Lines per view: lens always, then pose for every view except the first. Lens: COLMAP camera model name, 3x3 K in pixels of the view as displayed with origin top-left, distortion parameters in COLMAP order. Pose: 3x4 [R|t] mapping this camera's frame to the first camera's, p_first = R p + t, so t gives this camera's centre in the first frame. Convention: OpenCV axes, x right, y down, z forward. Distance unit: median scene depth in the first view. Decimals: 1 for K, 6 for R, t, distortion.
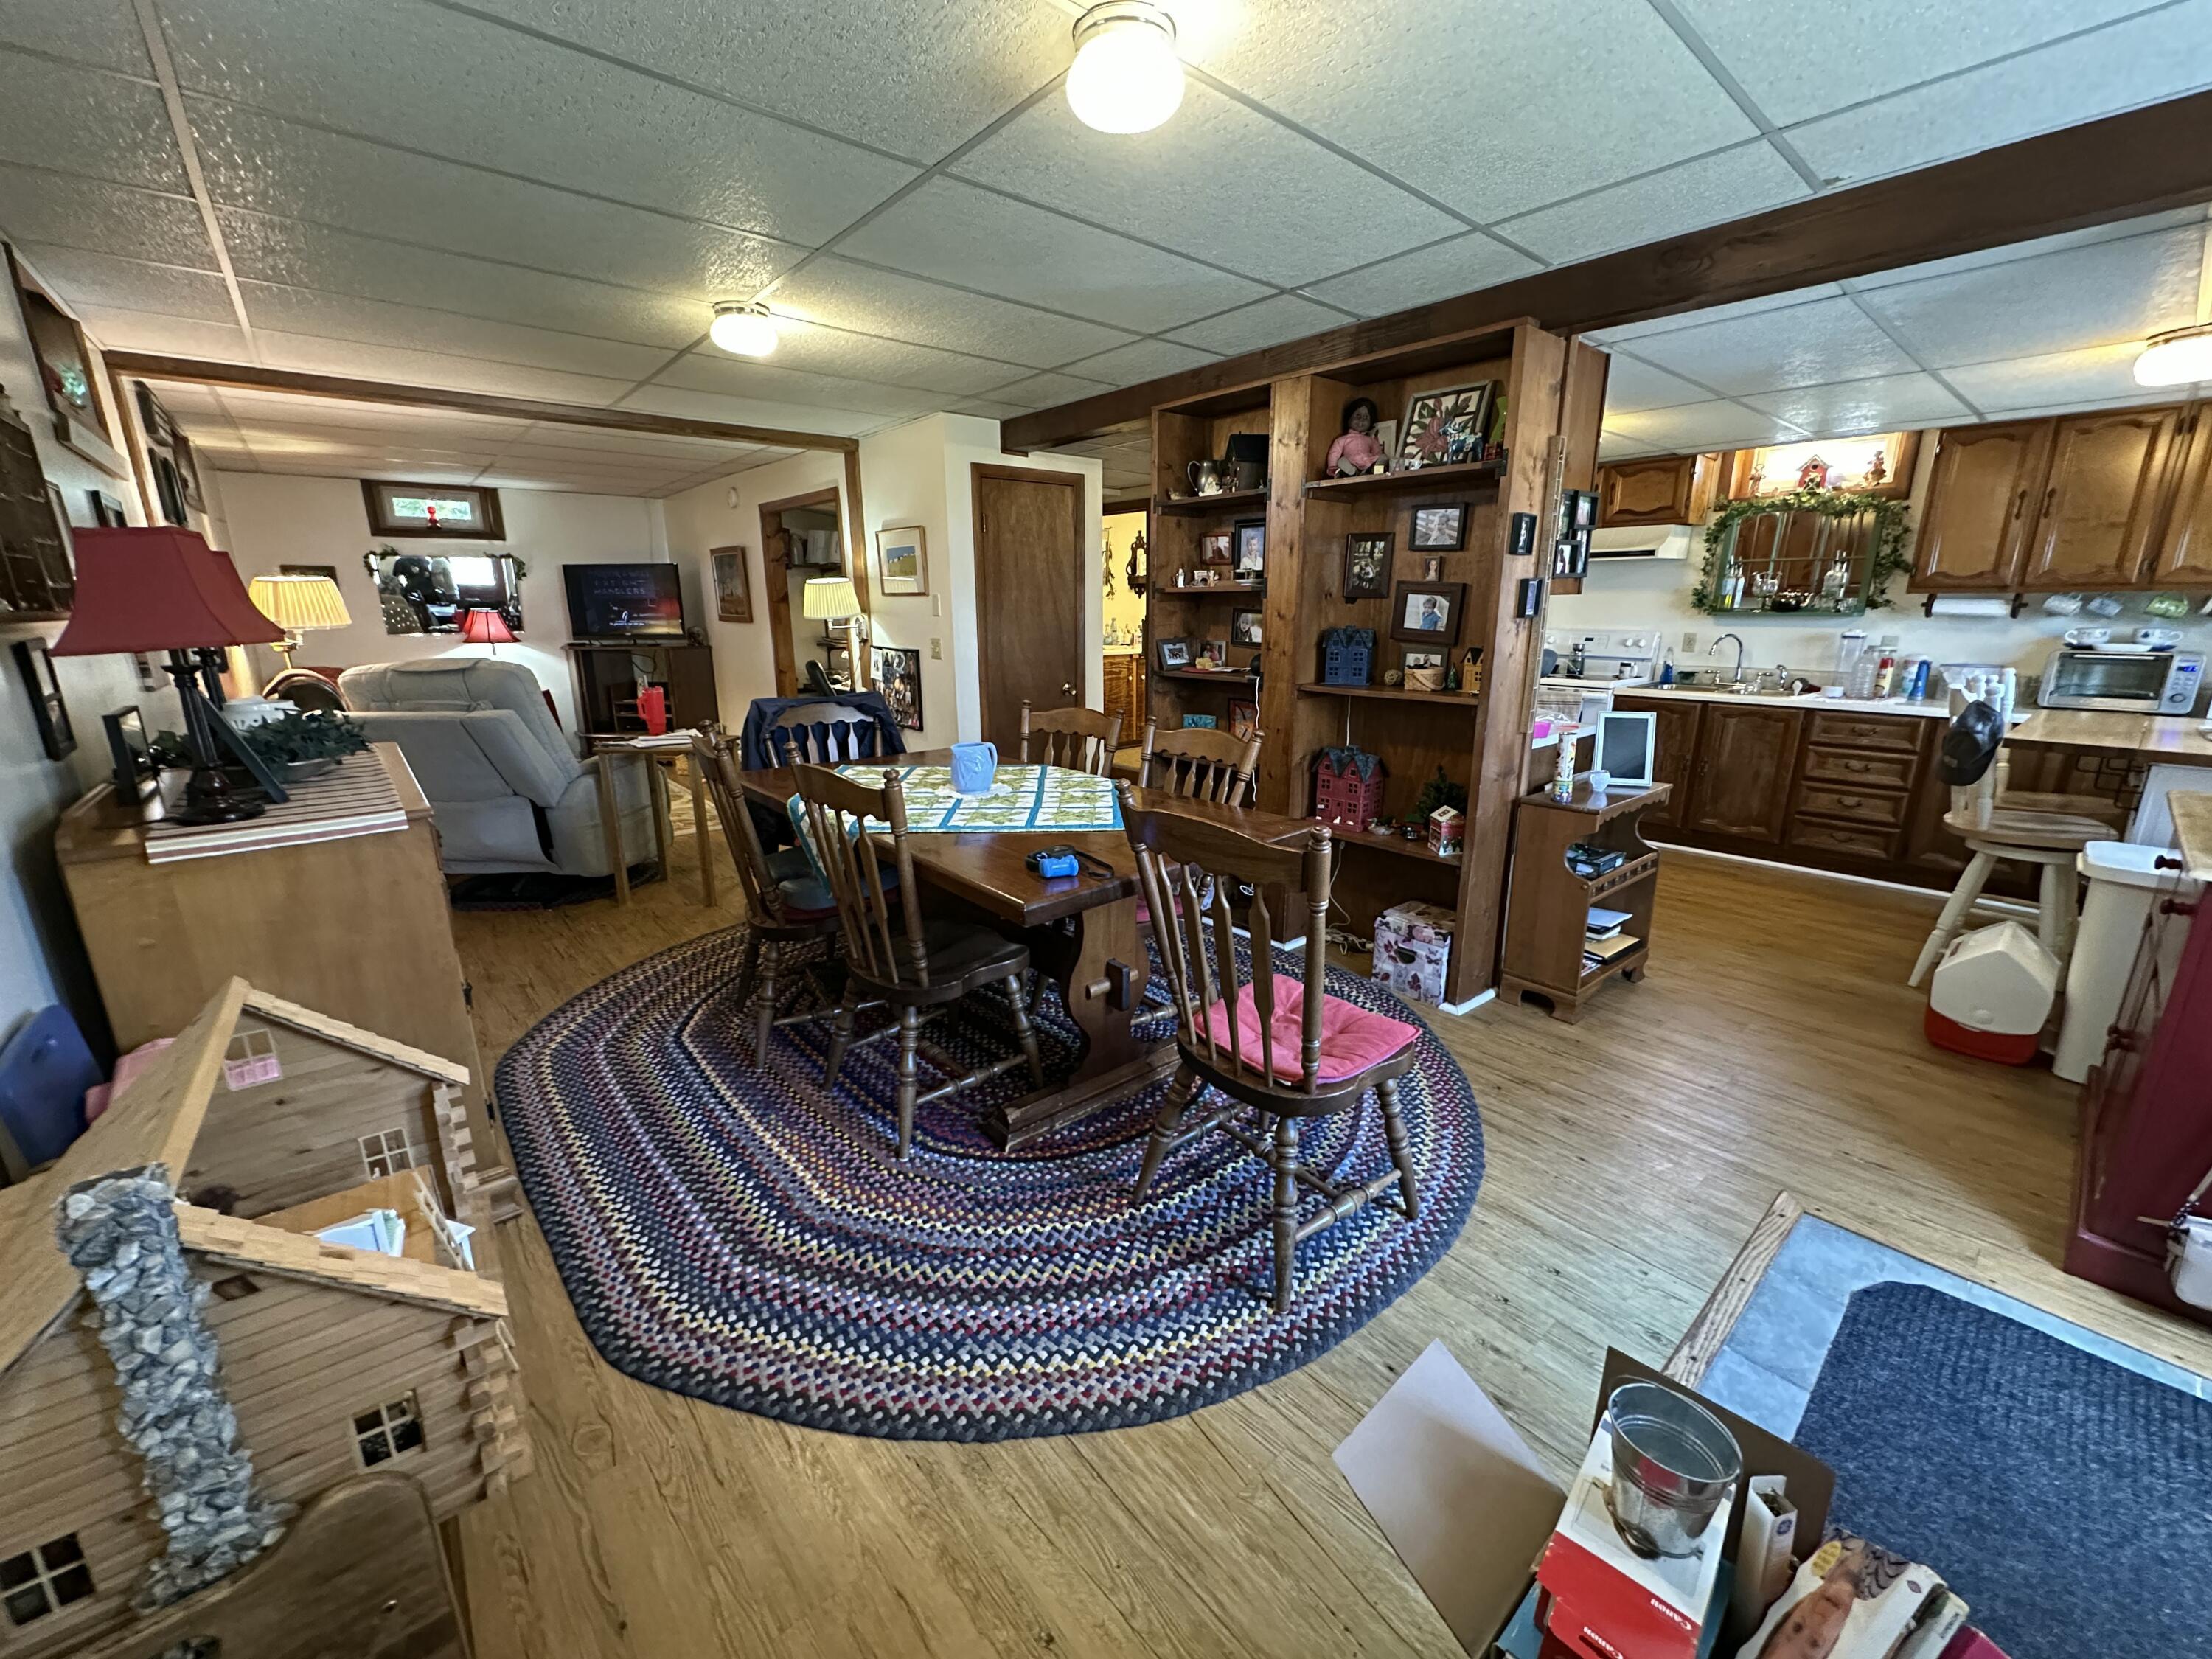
lens RADIAL K [[880.5, 0, 1109.0], [0, 880.5, 828.0], [0, 0, 1]] dist [-0.000554, 0.000402]
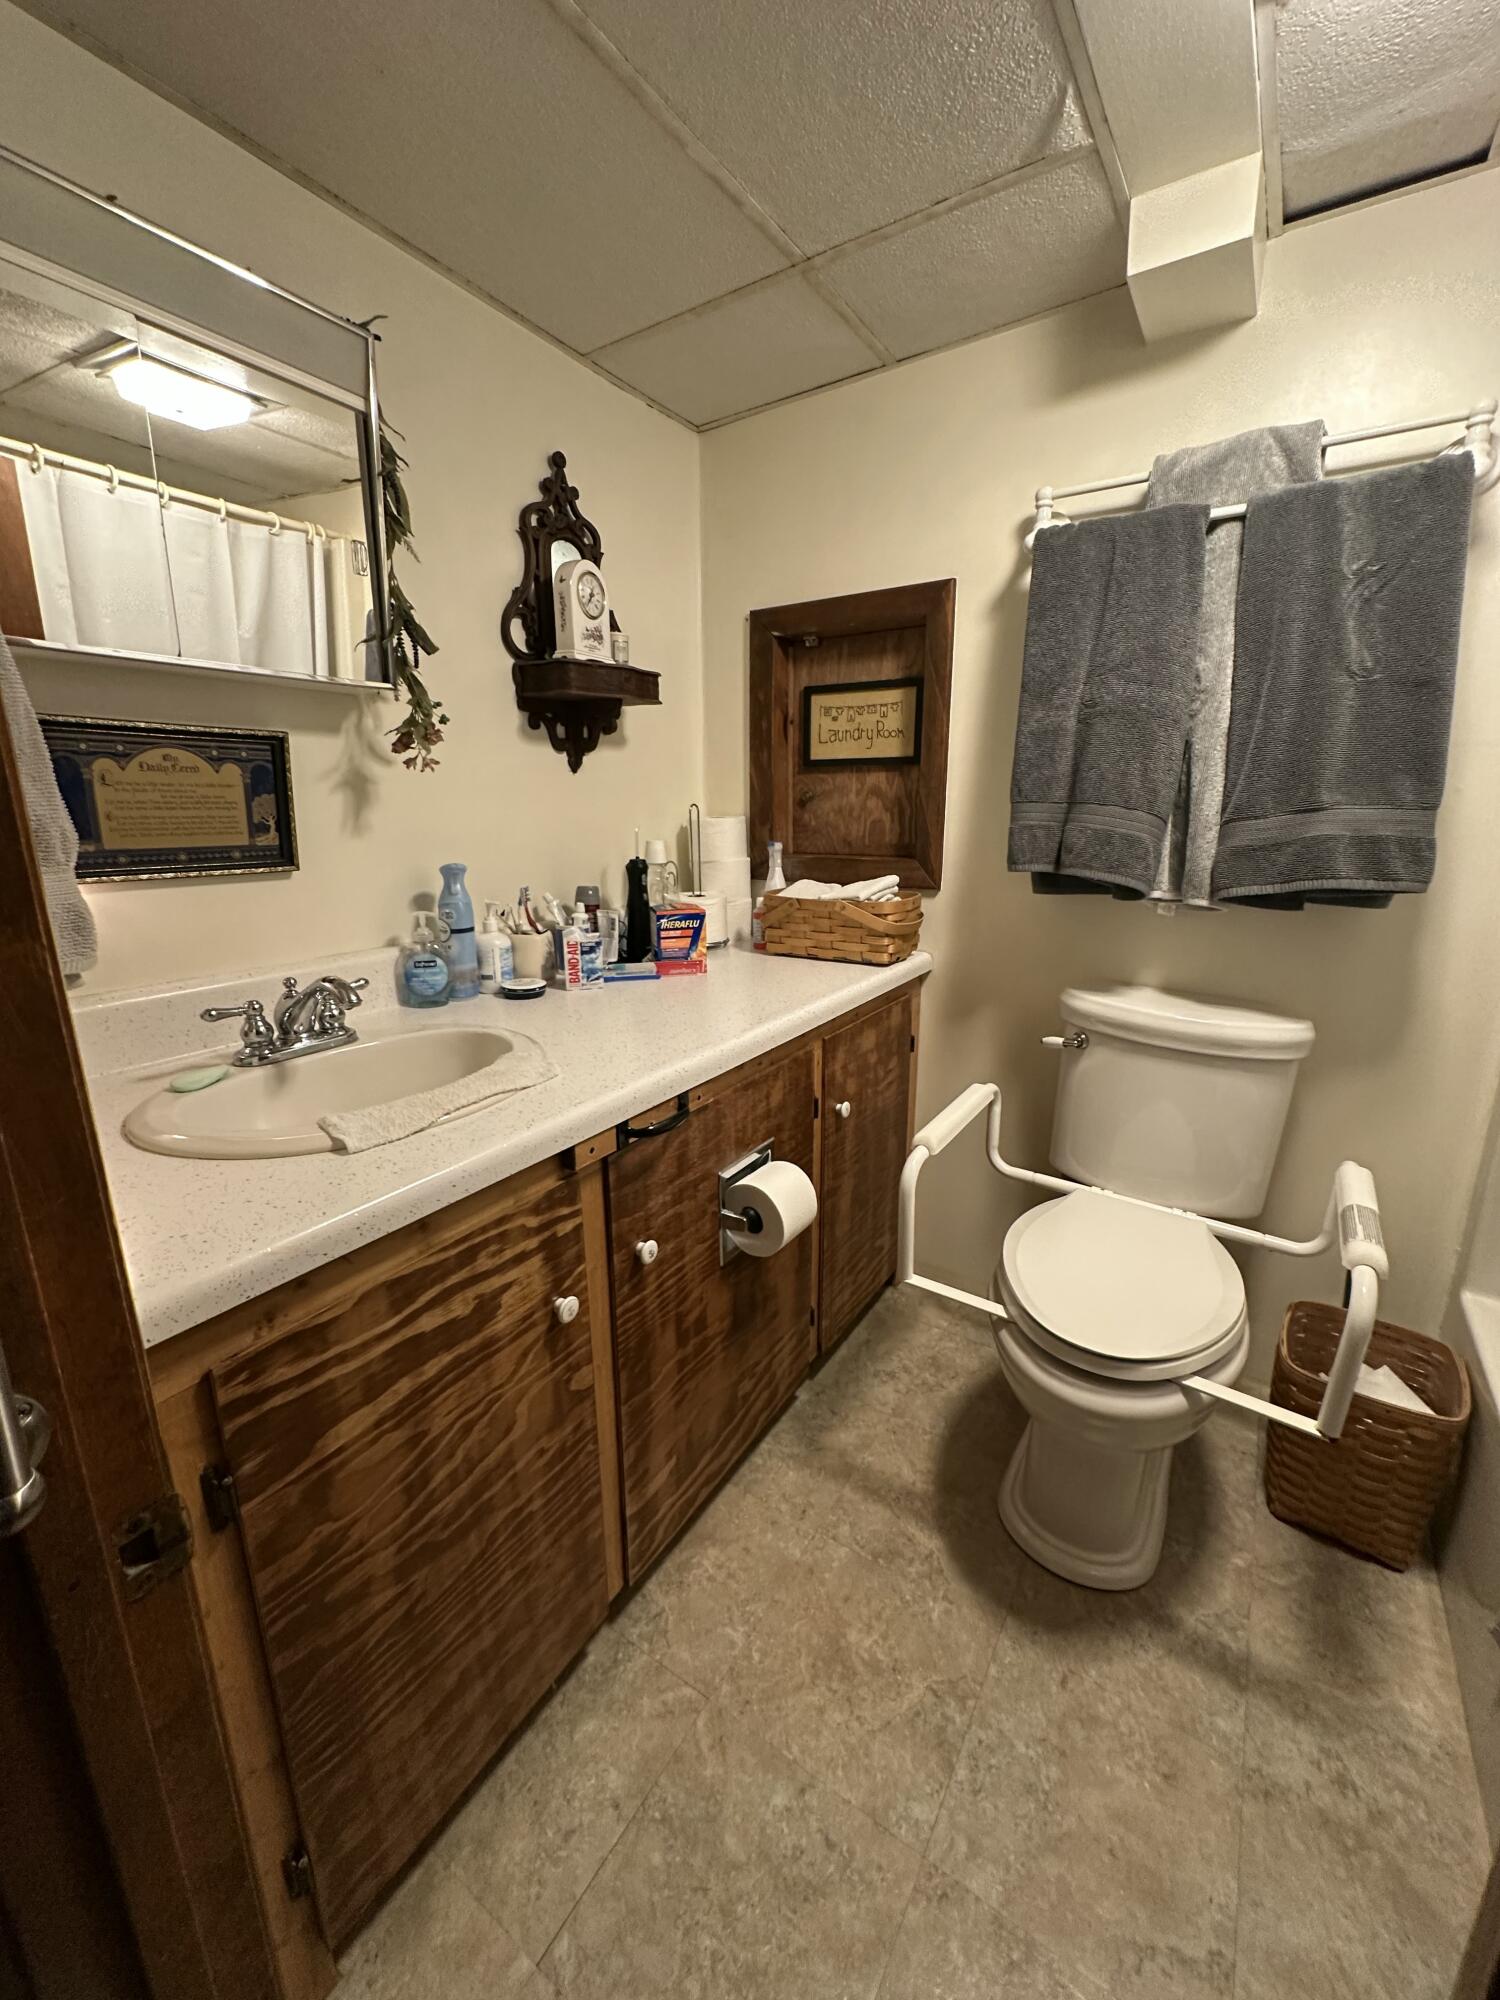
lens RADIAL K [[796.1, 0, 753.6], [0, 796.1, 997.5], [0, 0, 1]] dist [-0.000554, 0.000402]
pose [[0.960516, -0.067189, 0.269989, 0.020353], [0.070569, 0.997503, -0.002824, -0.203677], [-0.269125, 0.021765, 0.962859, 0.813264]]
